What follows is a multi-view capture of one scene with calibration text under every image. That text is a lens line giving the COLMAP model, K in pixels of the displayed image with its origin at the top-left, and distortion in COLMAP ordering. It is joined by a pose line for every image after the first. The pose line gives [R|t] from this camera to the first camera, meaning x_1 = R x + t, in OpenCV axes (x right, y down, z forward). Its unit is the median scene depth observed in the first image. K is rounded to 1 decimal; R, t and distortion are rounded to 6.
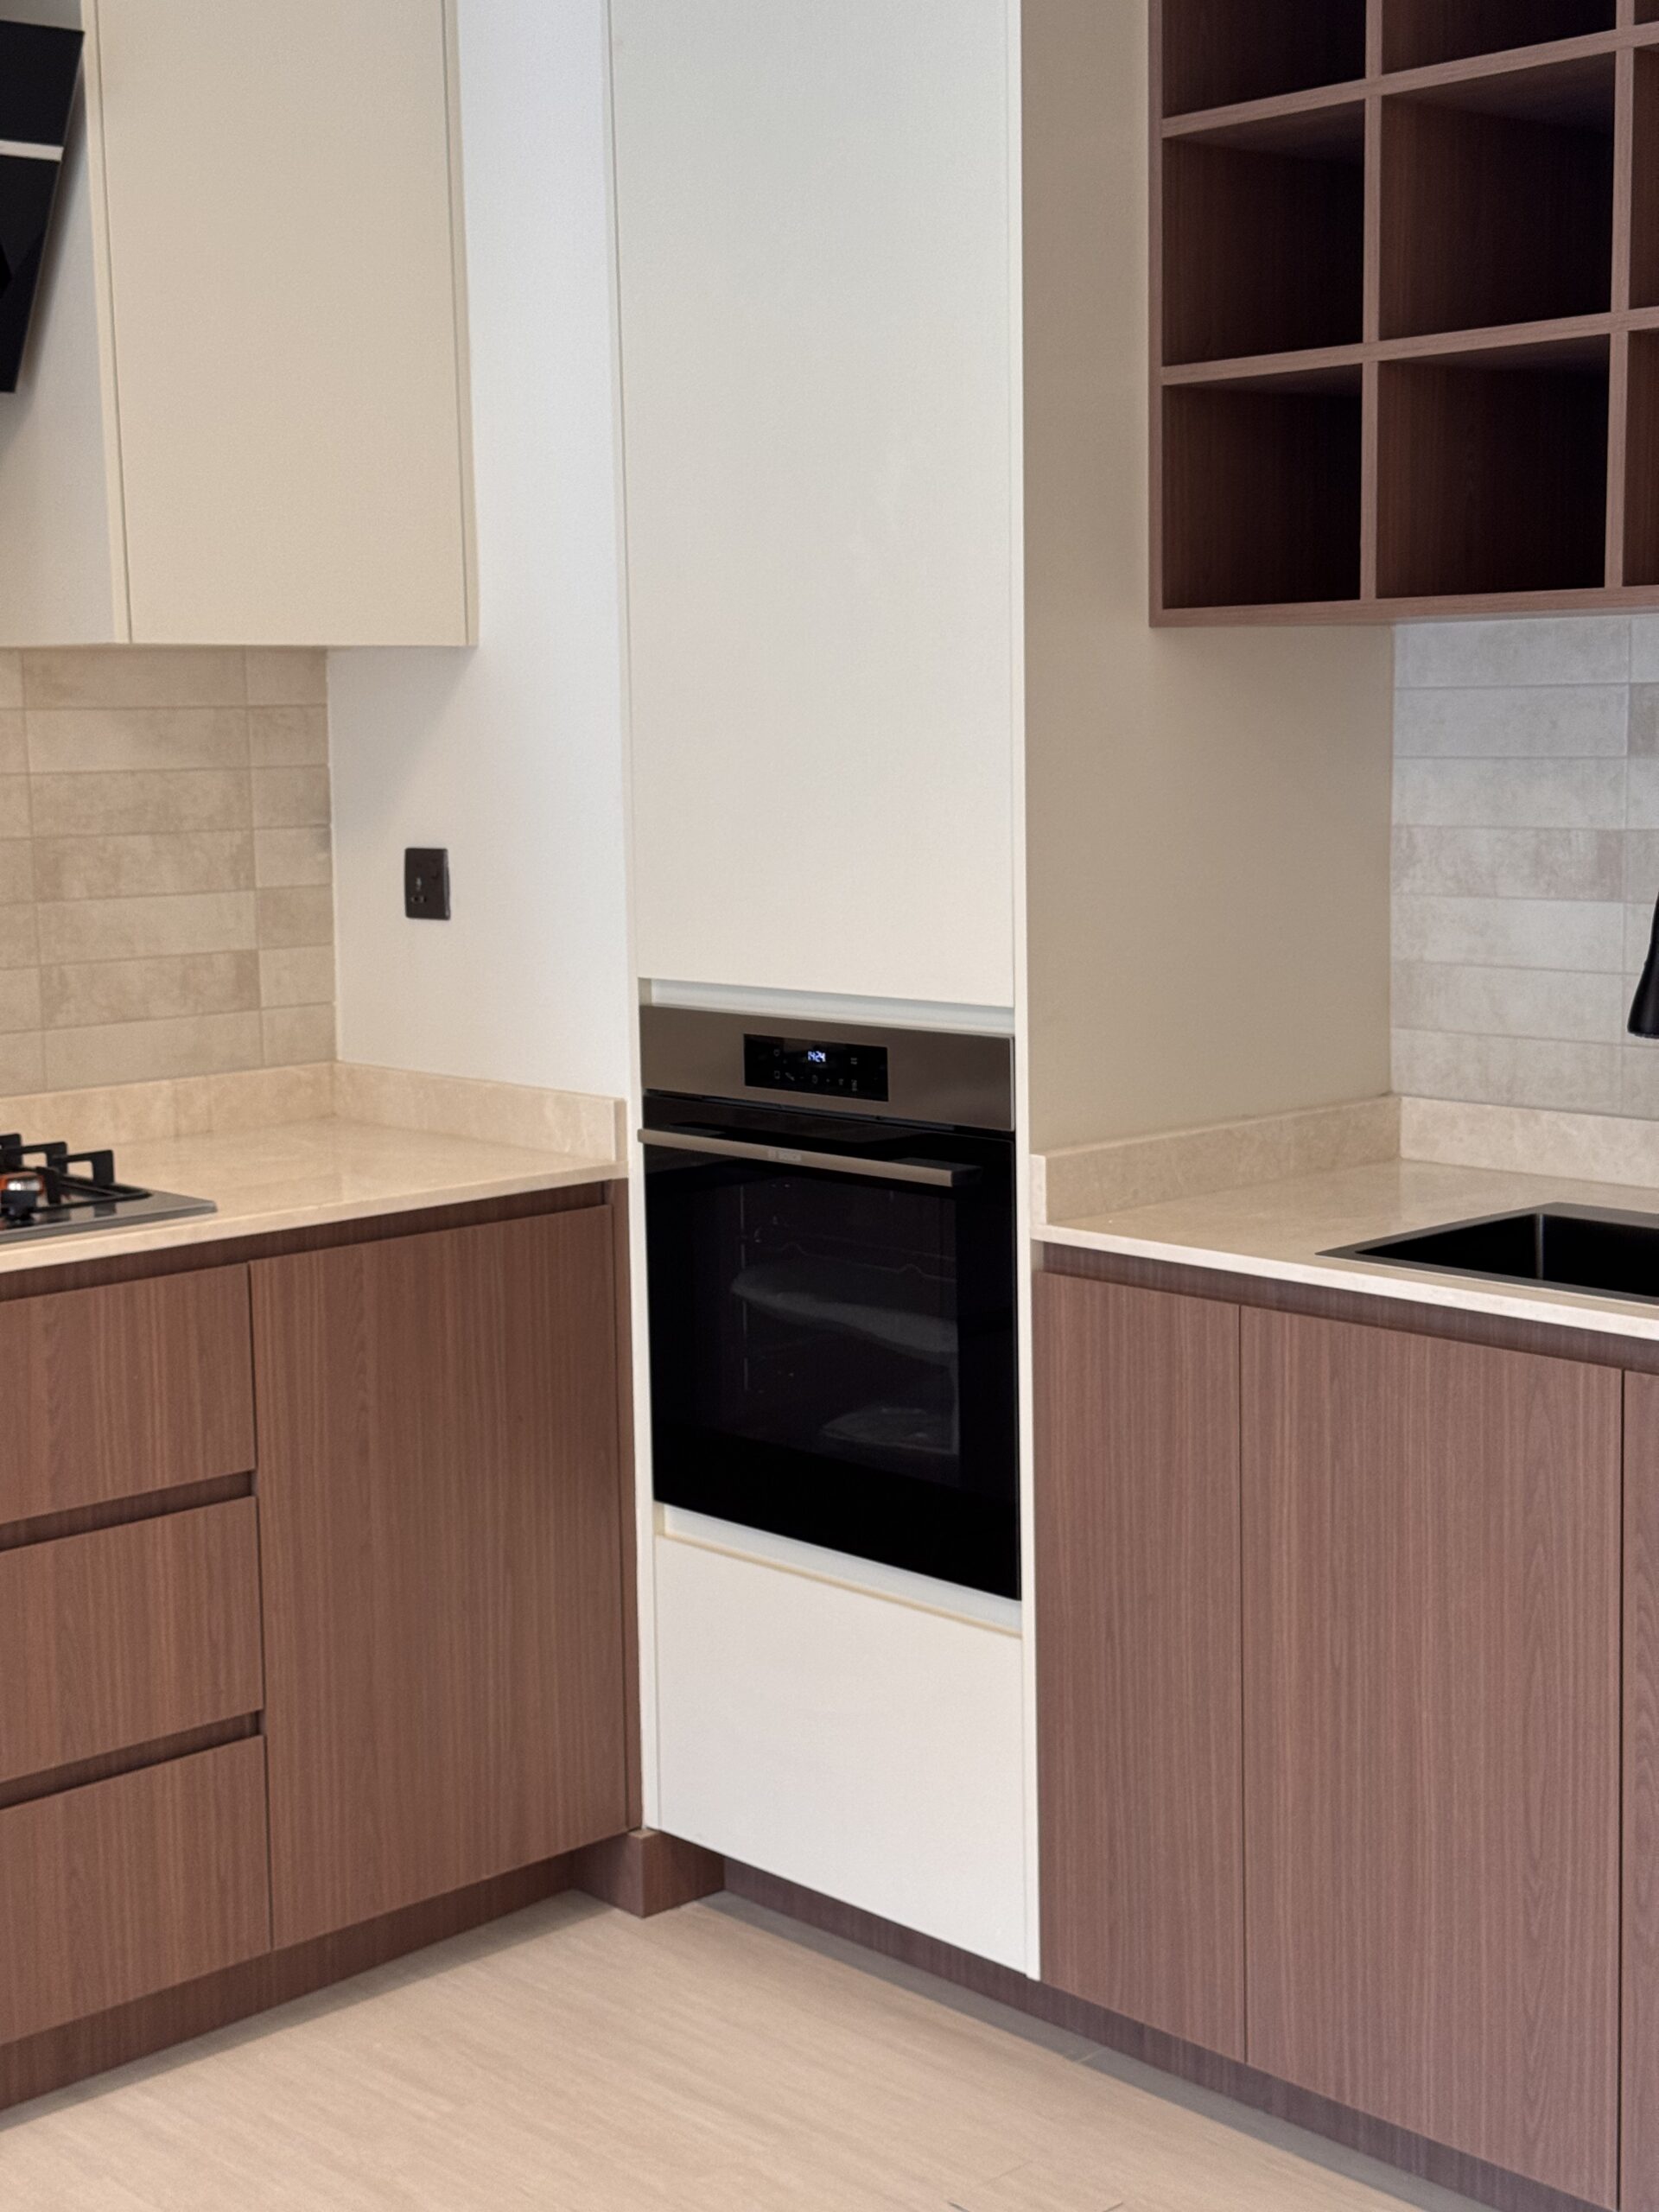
lens RADIAL K [[3096.5, 0, 831.2], [0, 3096.5, 1114.1], [0, 0, 1]] dist [0.126407, 0.000000]
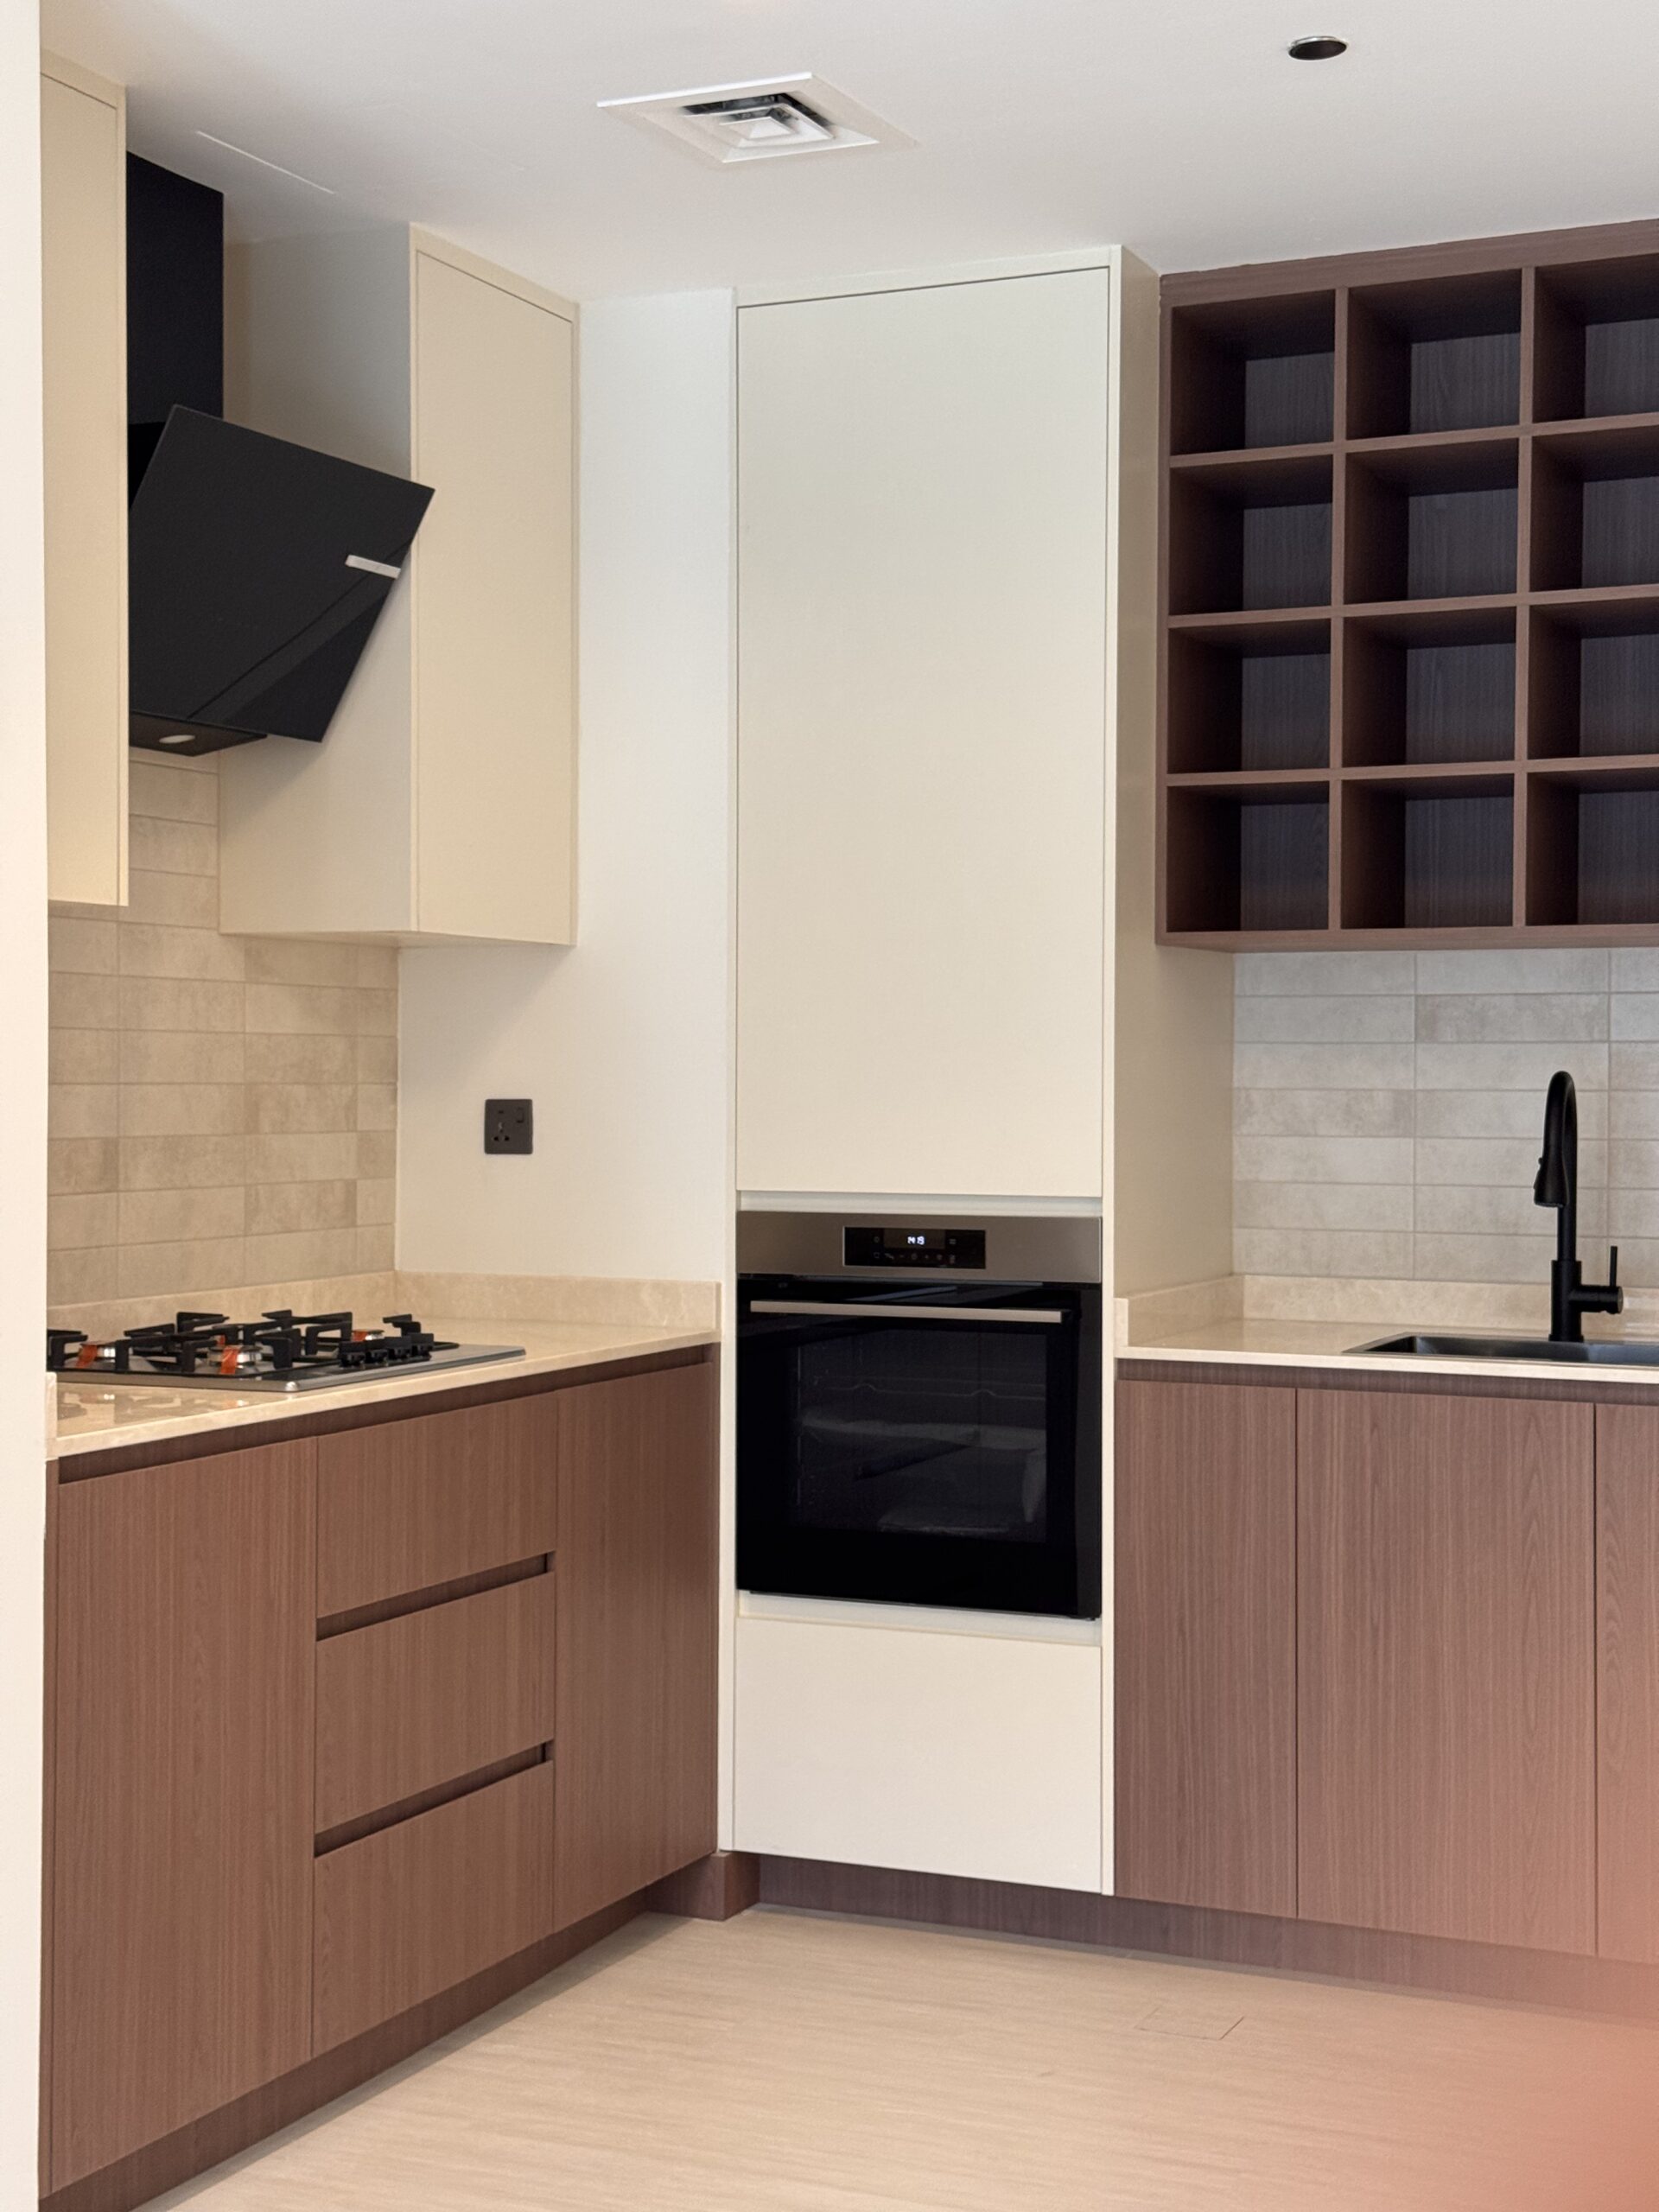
lens RADIAL K [[3096.5, 0, 840.3], [0, 3096.5, 1110.8], [0, 0, 1]] dist [0.126407, 0.000000]
pose [[0.919937, 0.017073, 0.391695, -0.571395], [0.032027, 0.992440, -0.118477, 0.085872], [-0.390756, 0.121536, 0.912436, -0.258524]]
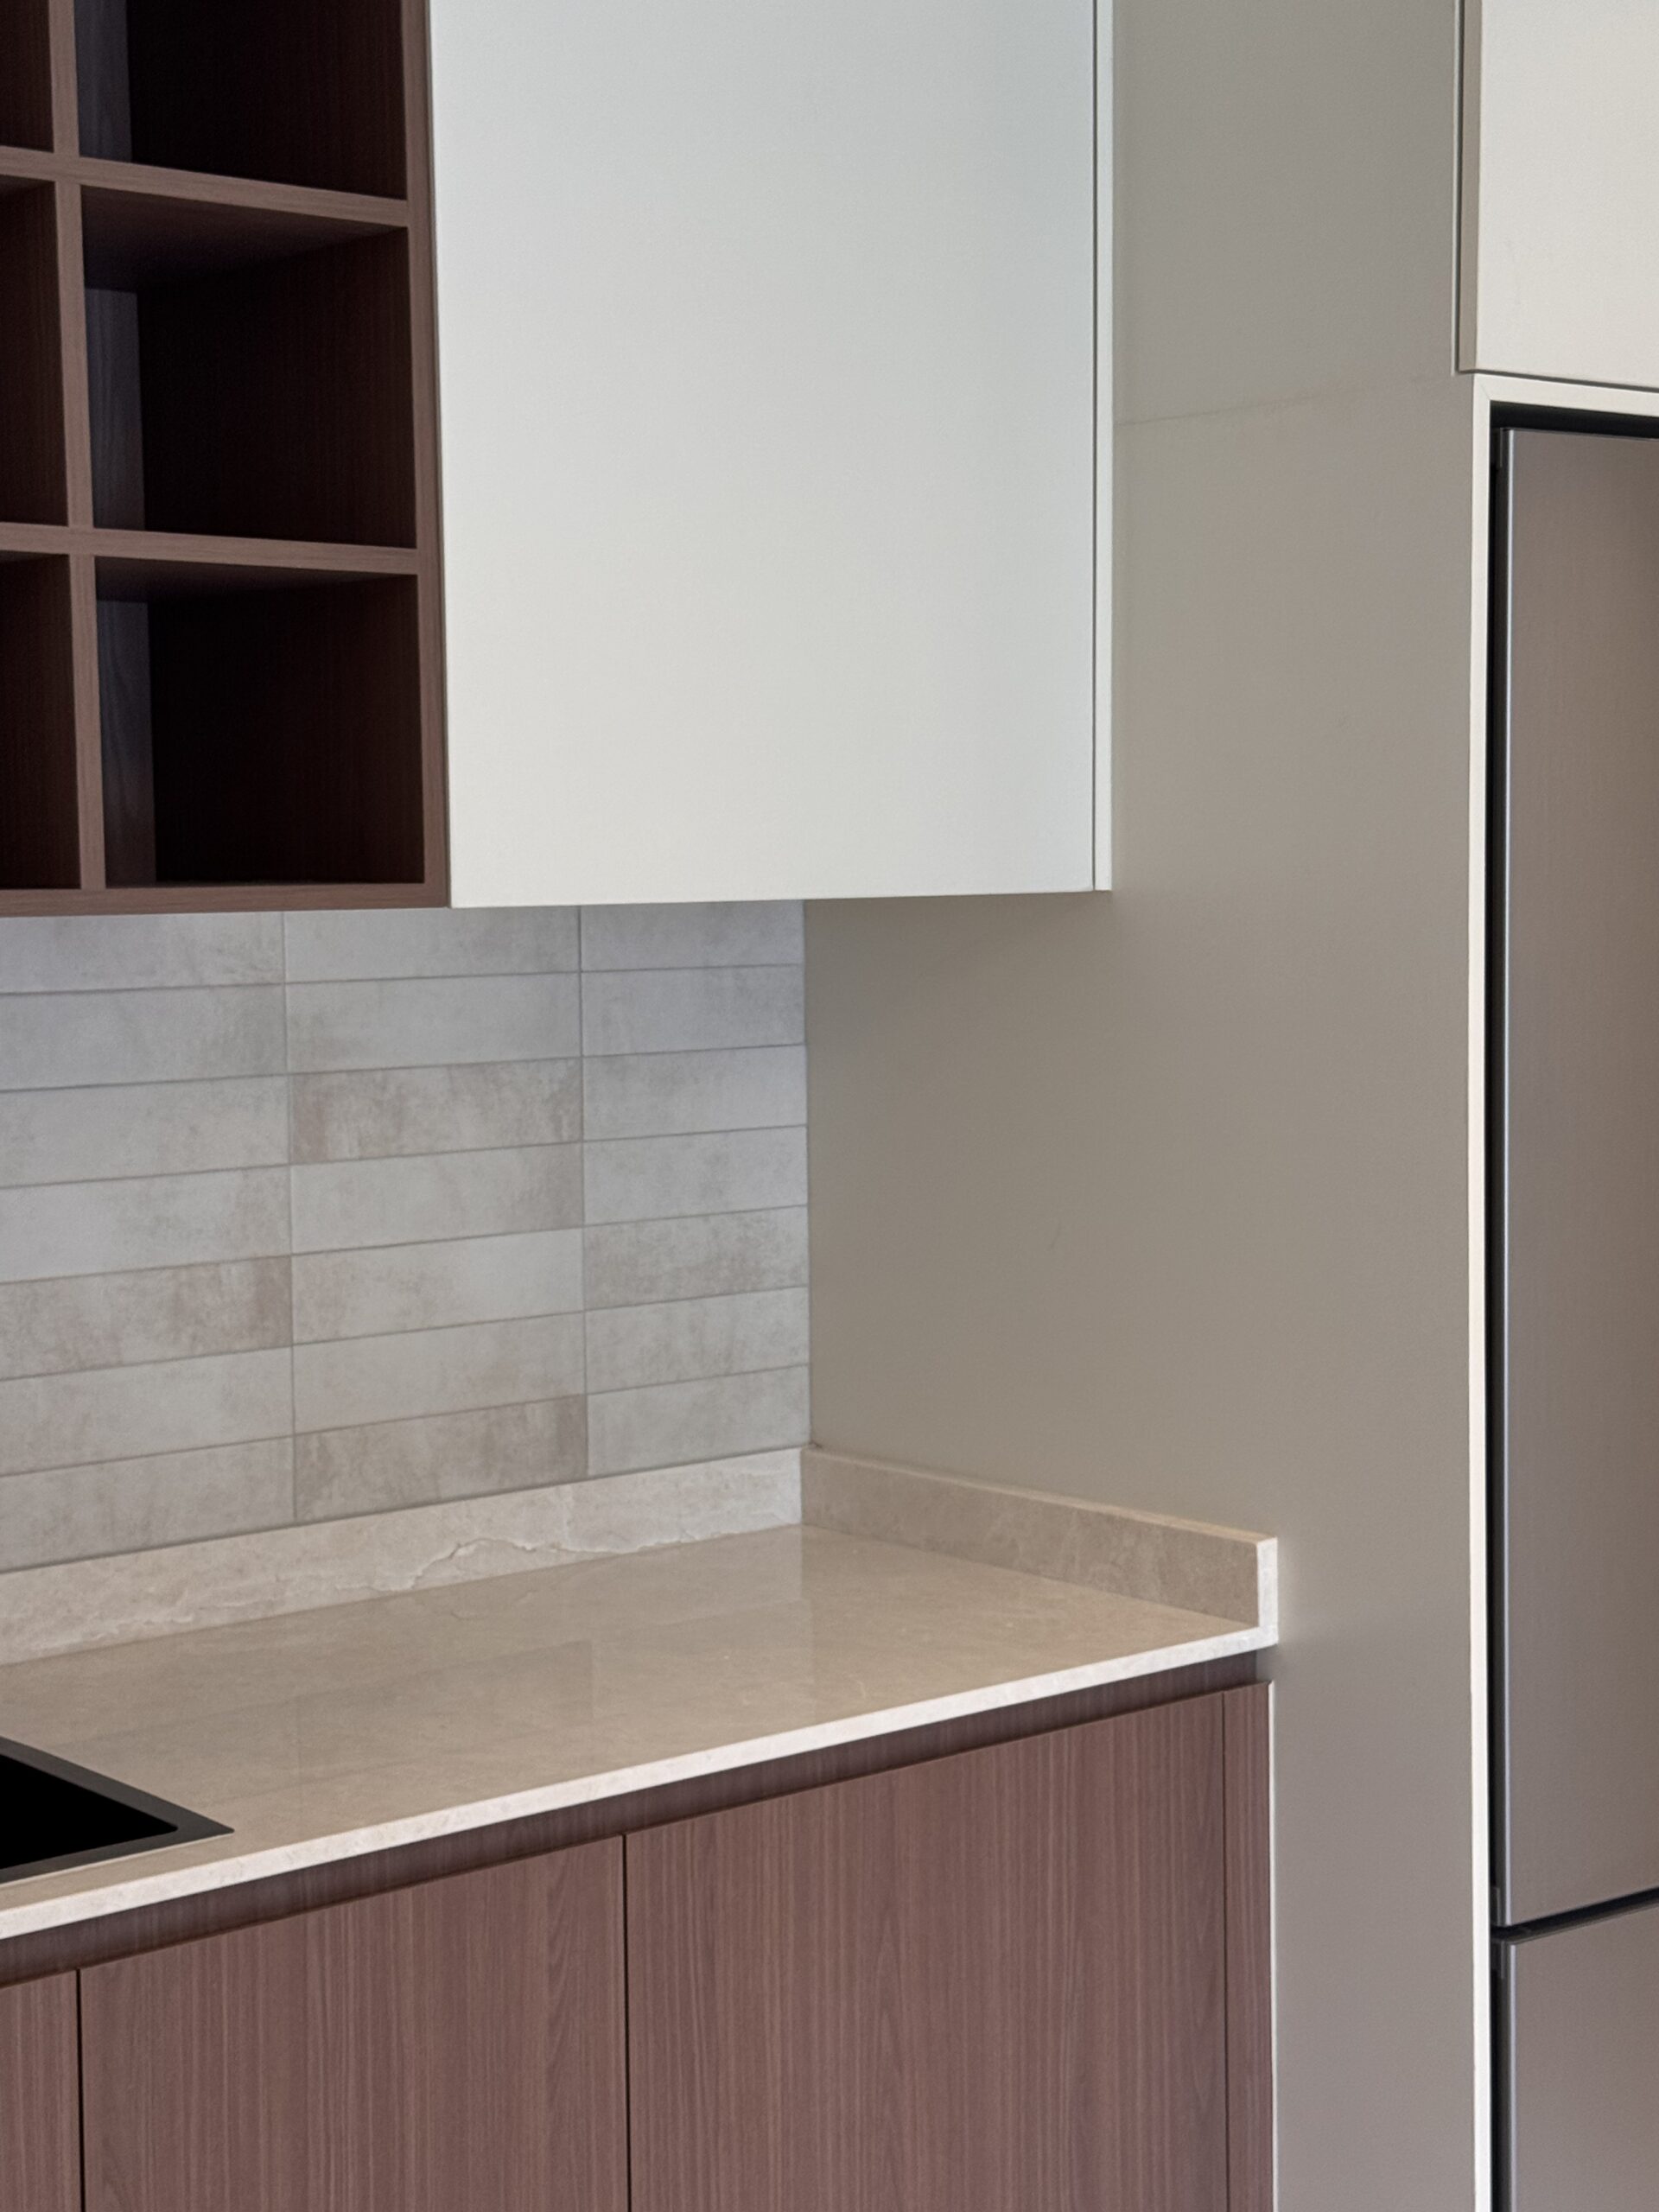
lens RADIAL K [[3476.8, 0, 860.1], [0, 3476.8, 1125.4], [0, 0, 1]] dist [0.145006, 0.000000]
pose [[0.051933, -0.062781, 0.996675, -0.419325], [0.143901, 0.988077, 0.054741, -0.101122], [-0.988228, 0.140580, 0.060348, 0.578217]]
